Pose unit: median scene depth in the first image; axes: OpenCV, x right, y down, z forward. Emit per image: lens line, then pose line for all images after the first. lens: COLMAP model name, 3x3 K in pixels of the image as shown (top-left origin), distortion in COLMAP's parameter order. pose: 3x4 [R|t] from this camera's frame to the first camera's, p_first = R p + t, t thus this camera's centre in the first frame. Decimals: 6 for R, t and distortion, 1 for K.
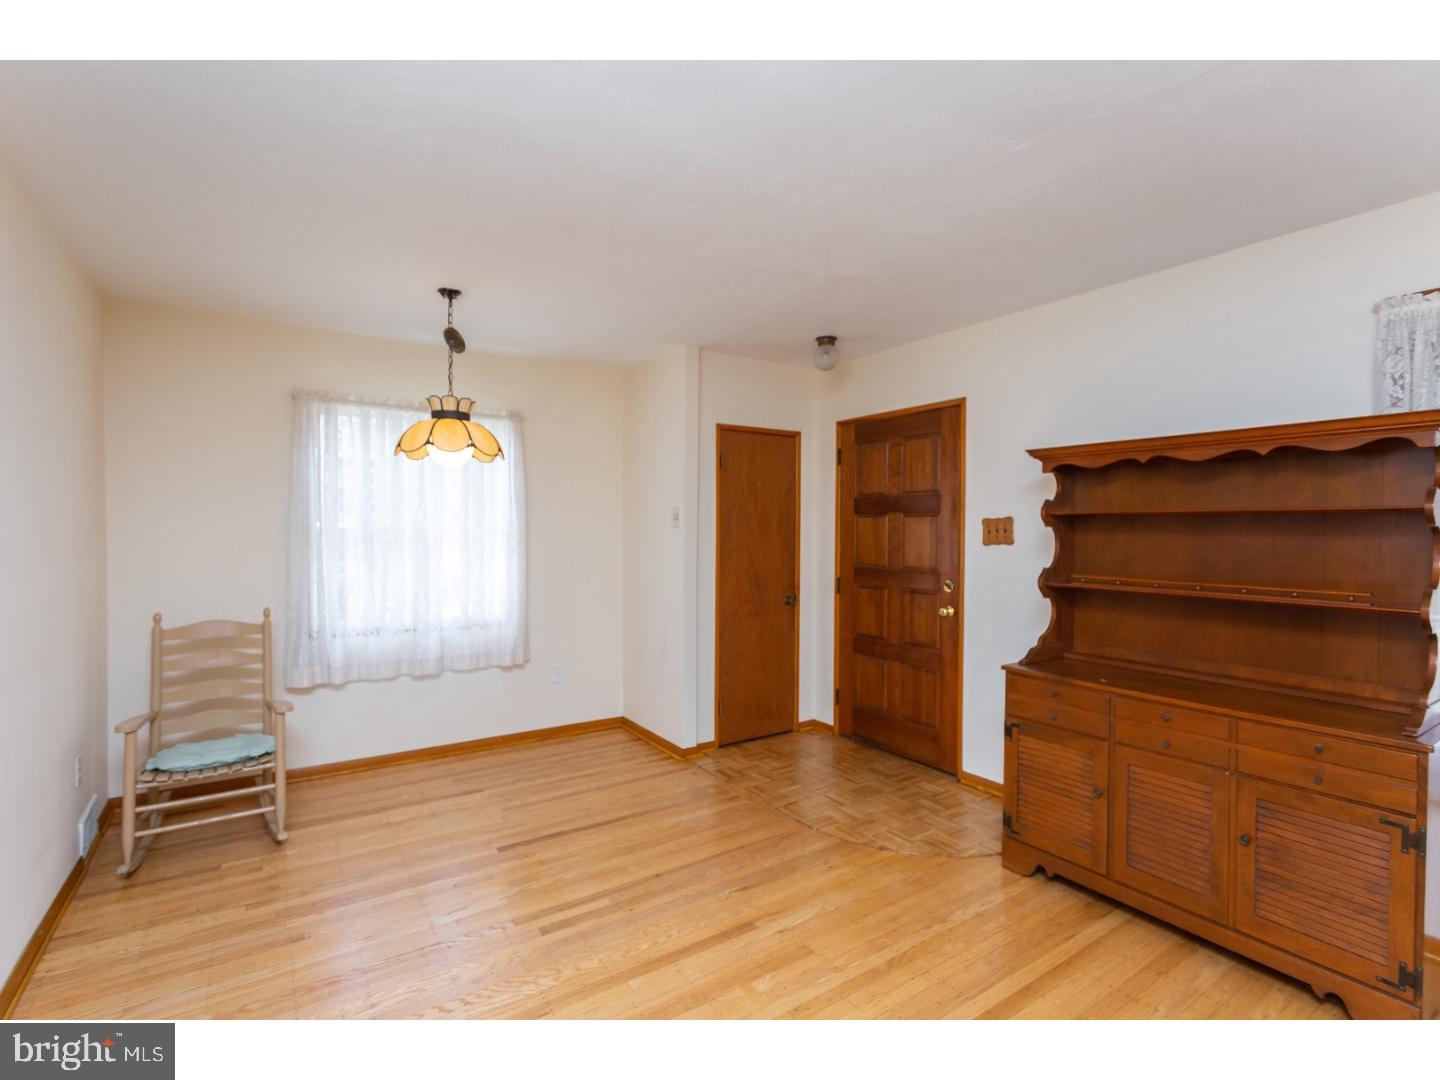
lens RADIAL K [[672.2, 0, 714.7], [0, 672.2, 537.3], [0, 0, 1]] dist [-0.002290, 0.001076]
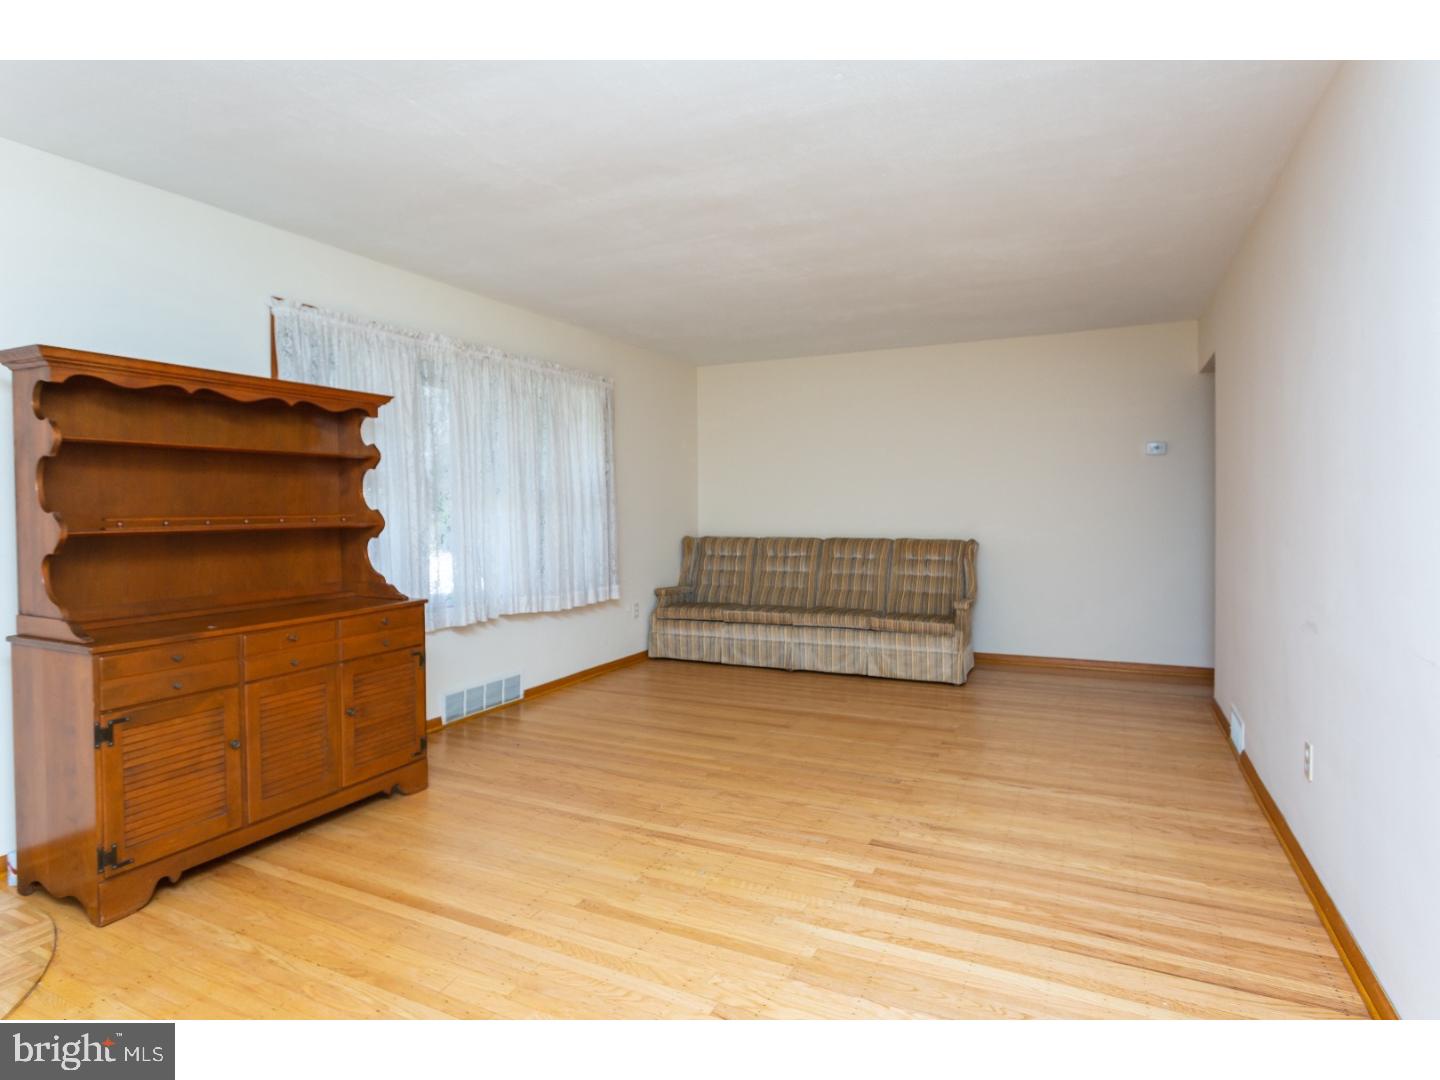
lens RADIAL K [[715.2, 0, 687.8], [0, 715.2, 534.9], [0, 0, 1]] dist [0.003988, 0.000383]
pose [[-0.439826, -0.038393, 0.897262, -0.427573], [0.018758, 0.998475, 0.051918, 0.036389], [-0.897887, 0.039666, -0.438436, 0.623506]]
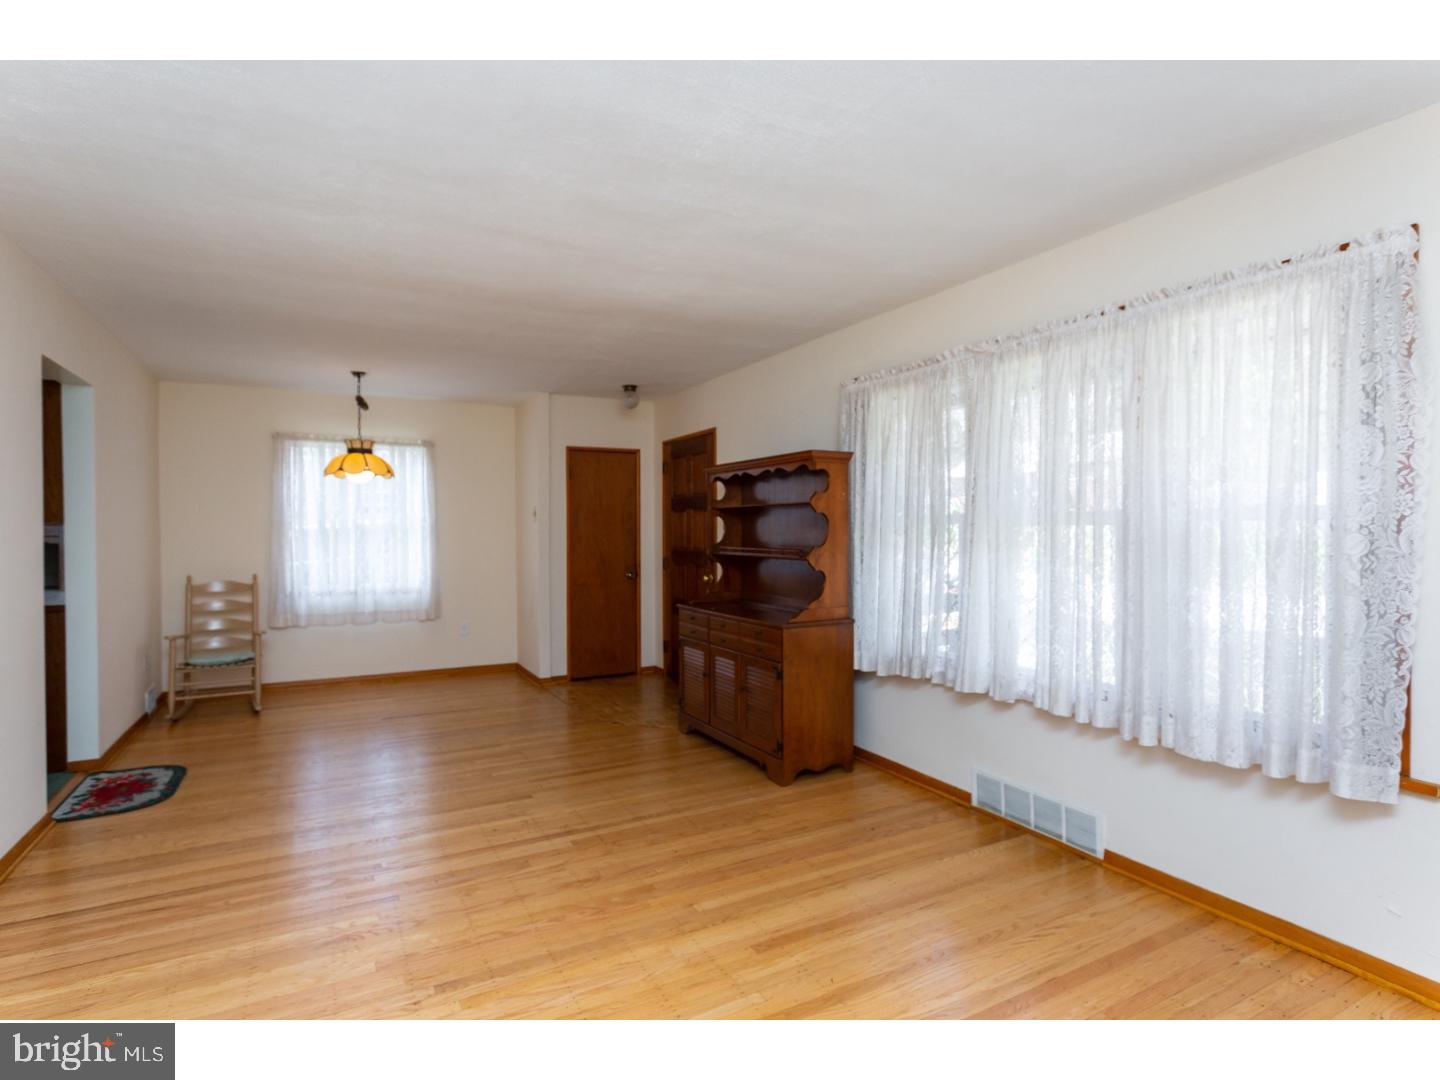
lens RADIAL K [[715.2, 0, 687.8], [0, 715.2, 534.9], [0, 0, 1]] dist [0.003988, 0.000383]
pose [[0.994477, -0.006933, -0.104727, 0.523199], [0.006328, 0.999961, -0.006109, 0.031762], [0.104765, 0.005413, 0.994482, -0.567509]]
